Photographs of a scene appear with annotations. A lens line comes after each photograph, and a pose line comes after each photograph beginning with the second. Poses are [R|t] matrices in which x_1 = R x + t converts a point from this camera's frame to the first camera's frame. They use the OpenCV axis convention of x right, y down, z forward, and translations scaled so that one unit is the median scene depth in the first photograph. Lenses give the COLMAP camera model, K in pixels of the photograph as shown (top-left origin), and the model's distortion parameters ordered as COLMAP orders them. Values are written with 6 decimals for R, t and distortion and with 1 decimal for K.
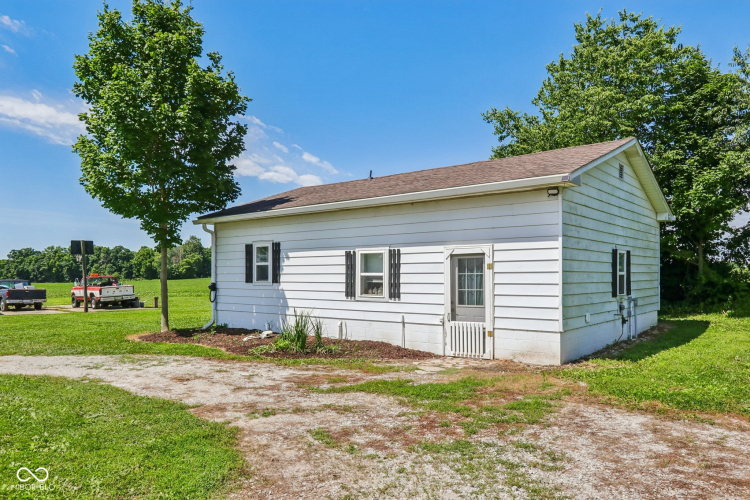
lens RADIAL K [[547.3, 0, 379.7], [0, 547.3, 271.3], [0, 0, 1]] dist [-0.001227, 0.005814]
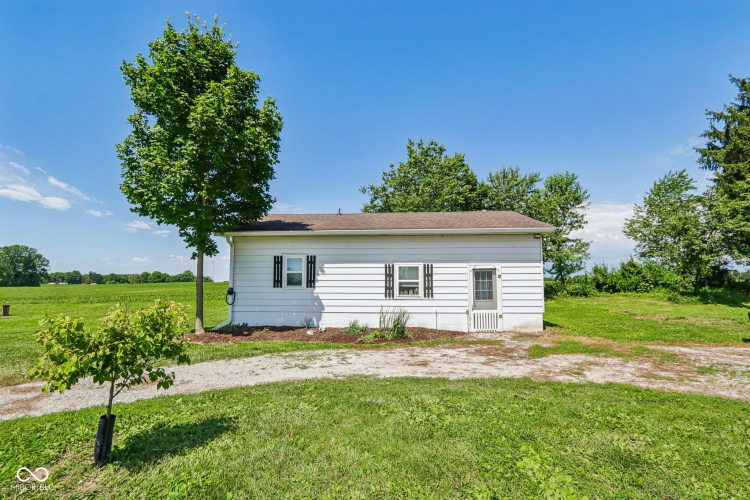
lens RADIAL K [[354.6, 0, 381.9], [0, 354.6, 251.5], [0, 0, 1]] dist [-0.005177, 0.000492]
pose [[0.807757, 0.056399, 0.586812, -0.626266], [-0.005964, 0.996144, -0.087531, 0.010643], [-0.589486, 0.067204, 0.804978, 0.271017]]
